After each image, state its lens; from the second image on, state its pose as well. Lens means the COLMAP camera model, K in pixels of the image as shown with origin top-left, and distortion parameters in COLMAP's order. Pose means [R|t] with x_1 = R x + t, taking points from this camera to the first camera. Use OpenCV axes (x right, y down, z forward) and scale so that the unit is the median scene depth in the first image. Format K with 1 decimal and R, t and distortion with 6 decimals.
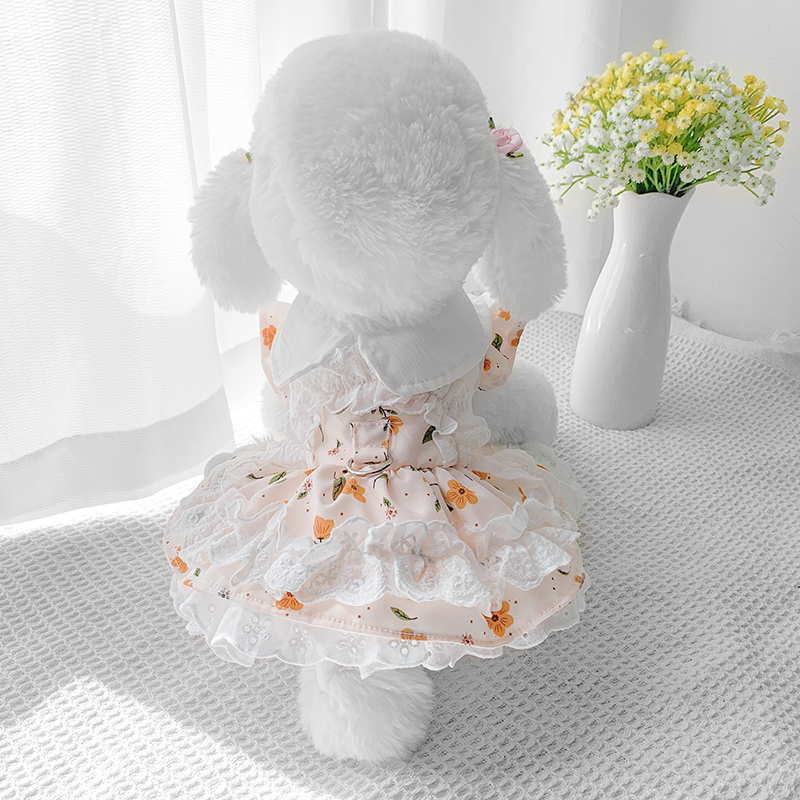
lens RADIAL K [[792.0, 0, 400.9], [0, 792.0, 421.8], [0, 0, 1]] dist [0.028658, -0.028087]
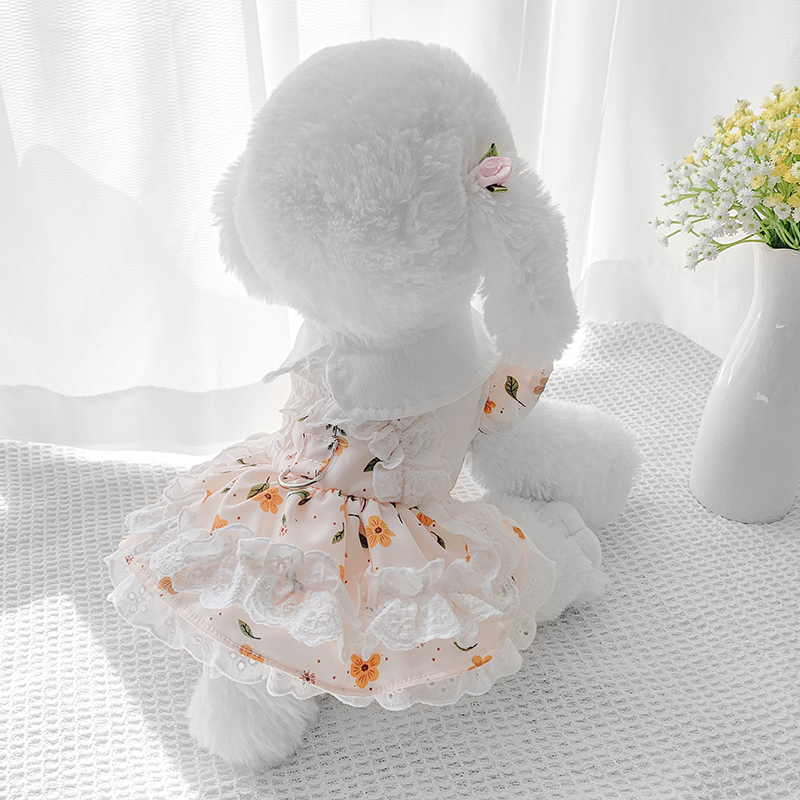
lens RADIAL K [[829.7, 0, 401.1], [0, 829.7, 432.5], [0, 0, 1]] dist [0.016490, -0.010832]
pose [[0.897253, 0.236614, -0.372760, 0.433013], [-0.225713, 0.971431, 0.073325, -0.103115], [0.379460, 0.018346, 0.925026, 0.082018]]
